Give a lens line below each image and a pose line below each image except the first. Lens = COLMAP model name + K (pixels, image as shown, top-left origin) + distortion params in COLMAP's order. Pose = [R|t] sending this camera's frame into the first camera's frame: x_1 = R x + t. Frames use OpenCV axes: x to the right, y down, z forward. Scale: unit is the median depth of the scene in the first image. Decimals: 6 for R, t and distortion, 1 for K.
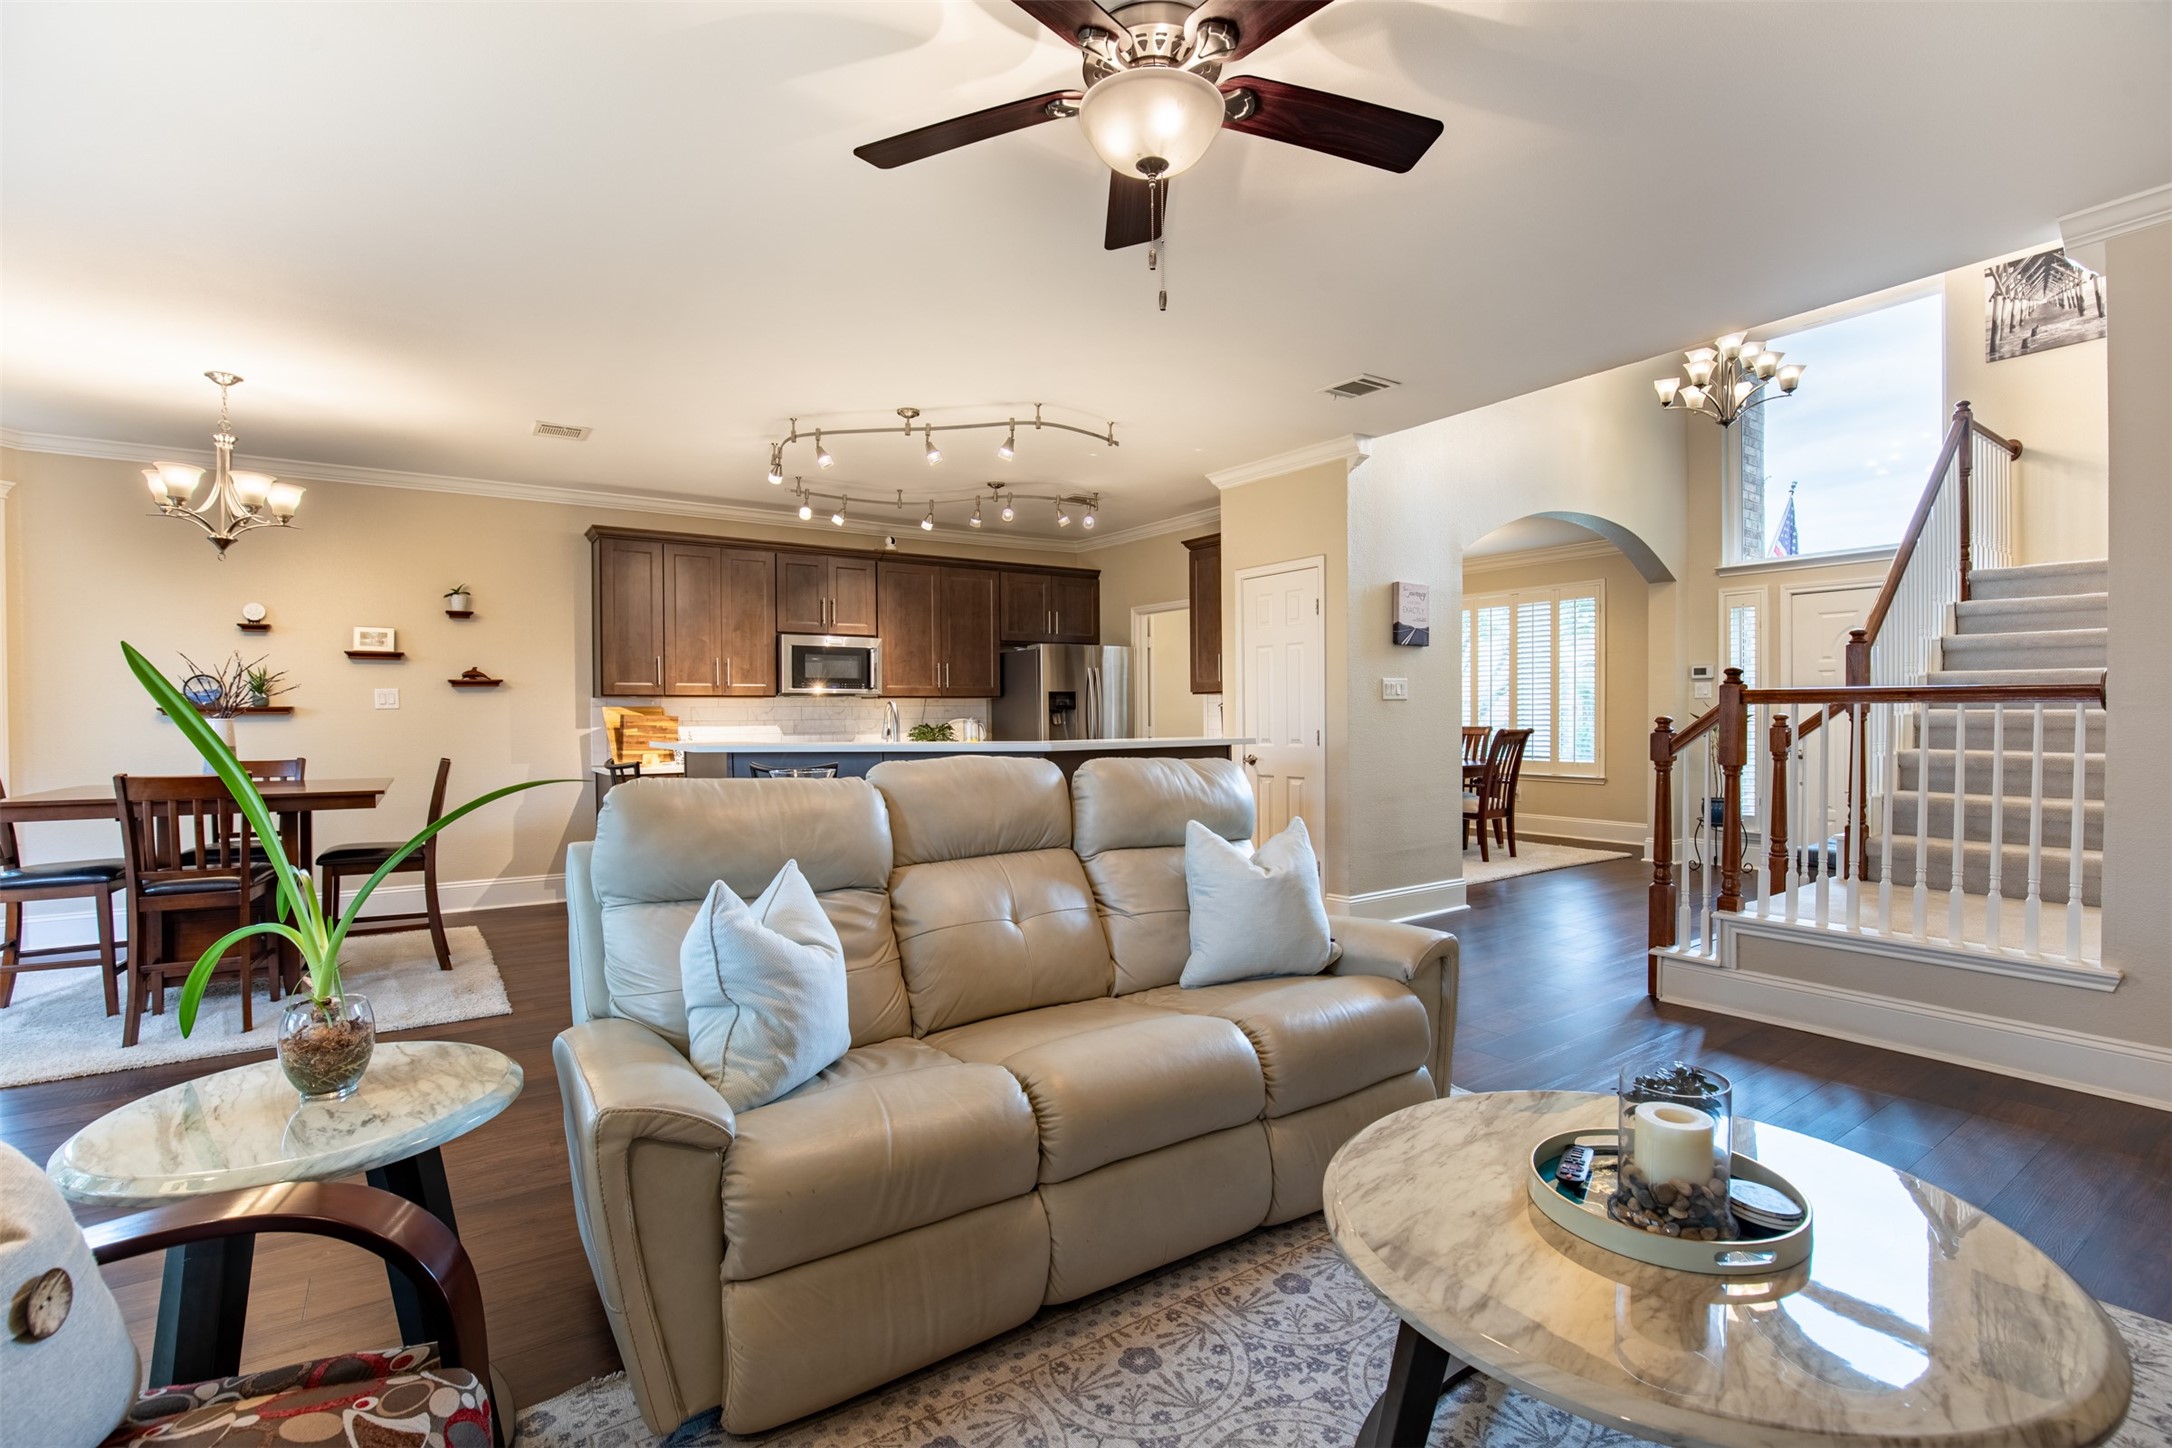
lens RADIAL K [[999.8, 0, 1088.1], [0, 999.8, 725.3], [0, 0, 1]] dist [-0.021320, 0.003872]
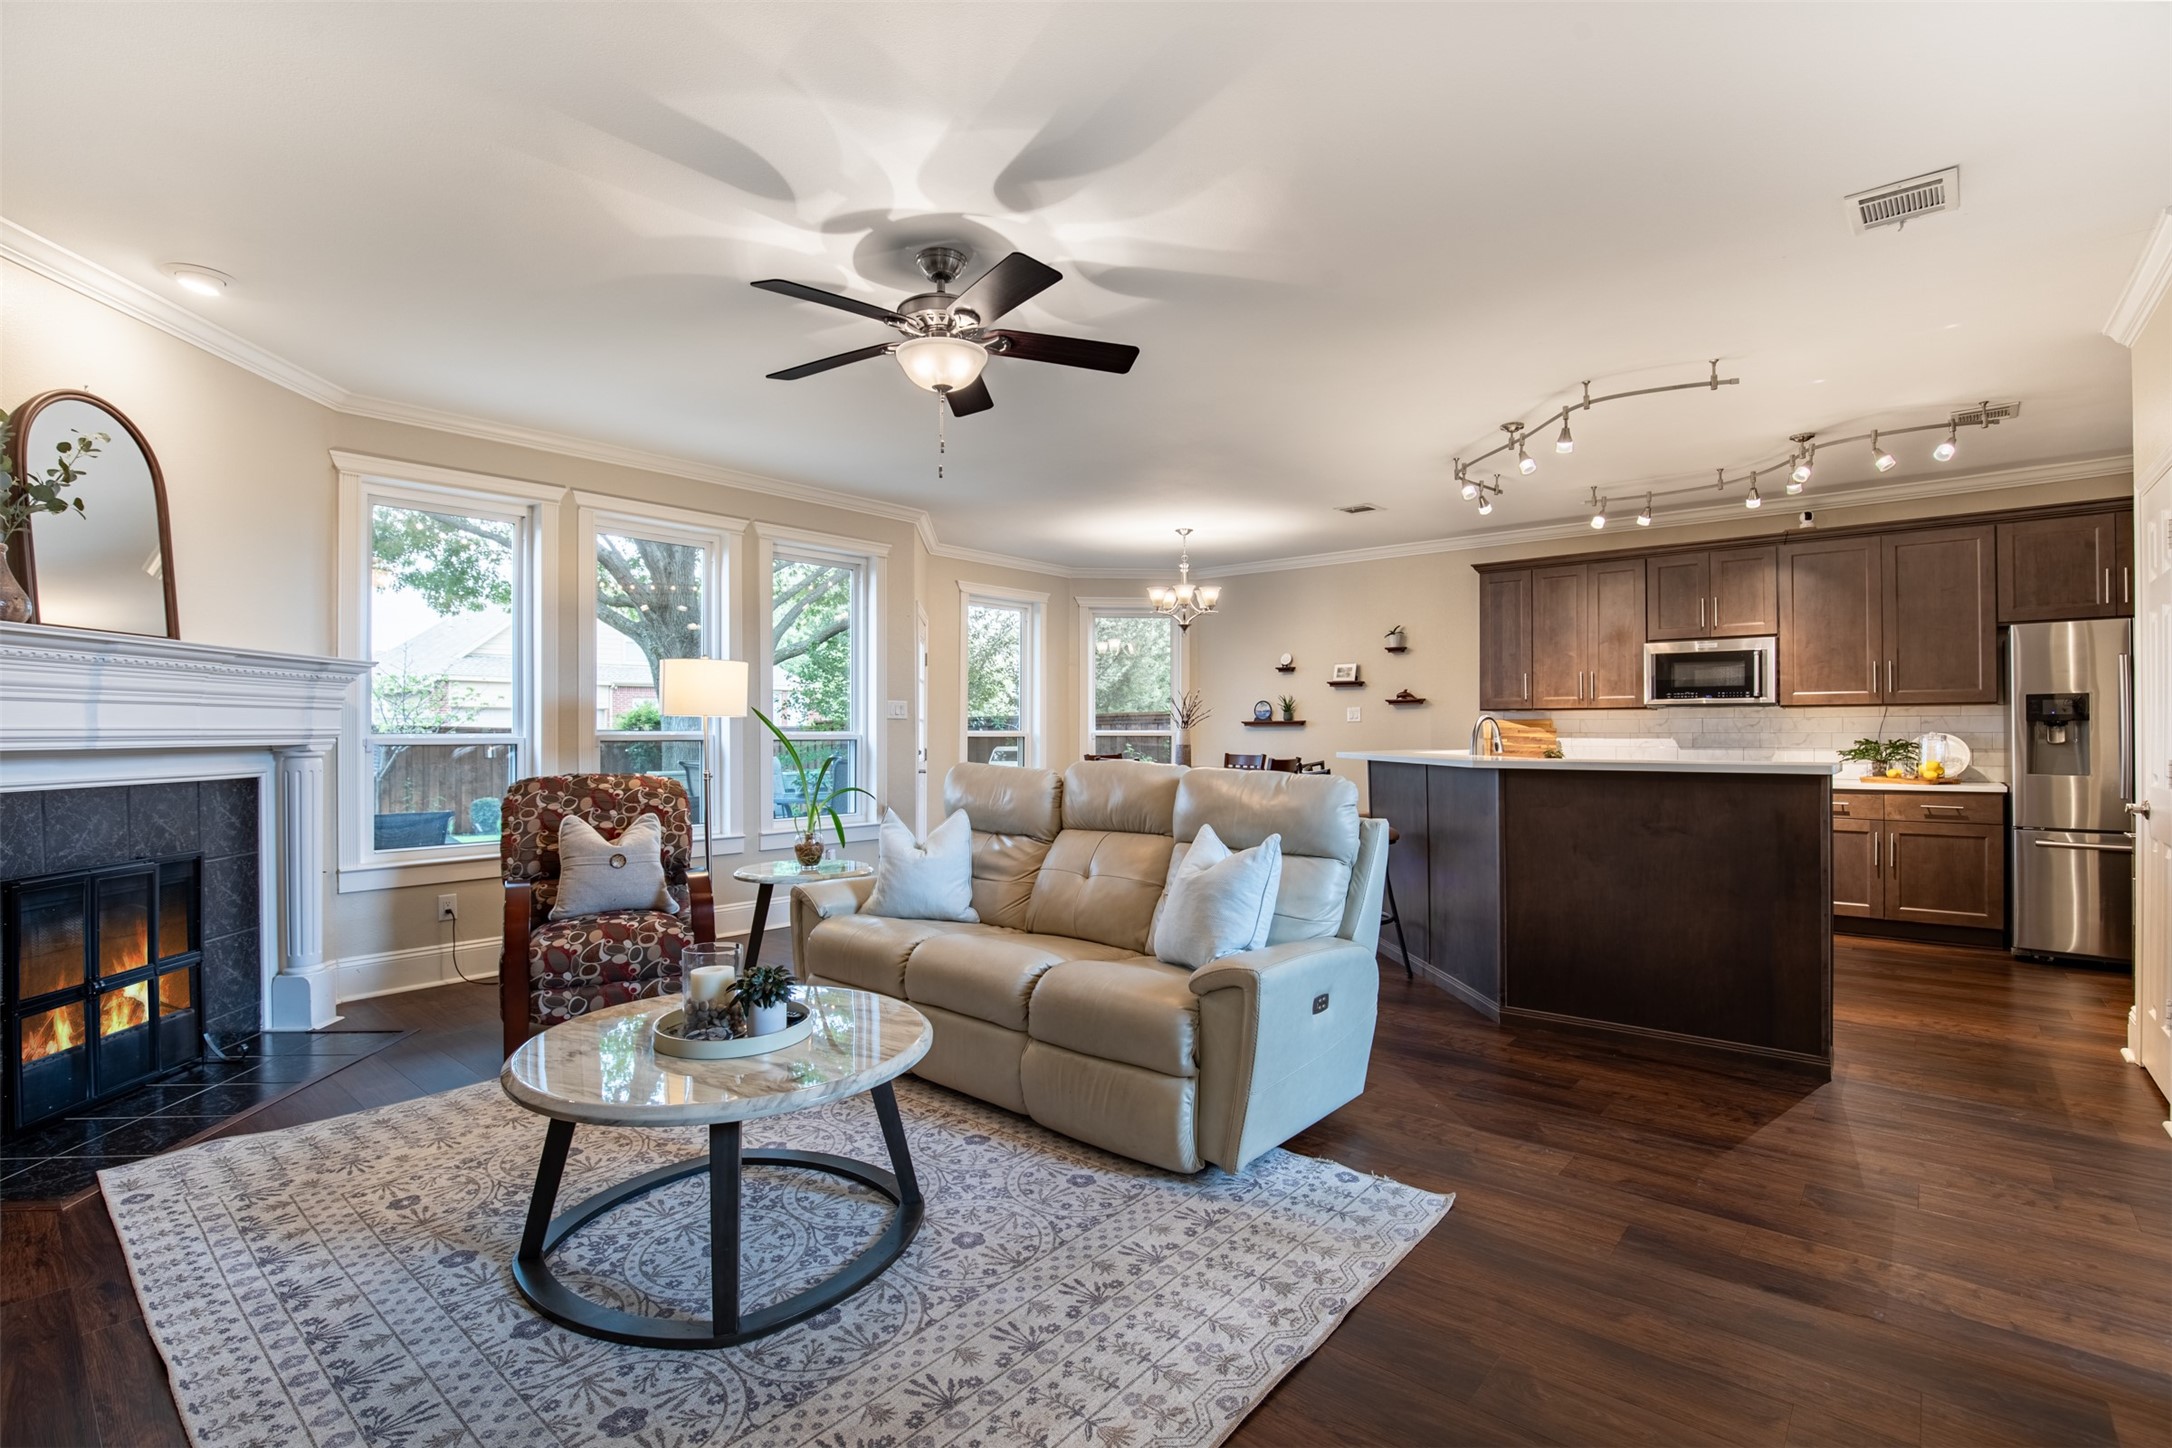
lens RADIAL K [[999.8, 0, 1083.9], [0, 999.8, 727.8], [0, 0, 1]] dist [-0.021320, 0.003872]
pose [[0.260061, 0.004589, -0.965581, 0.510644], [-0.010001, 0.999948, 0.002059, -0.006807], [0.965540, 0.009122, 0.260093, 0.247812]]
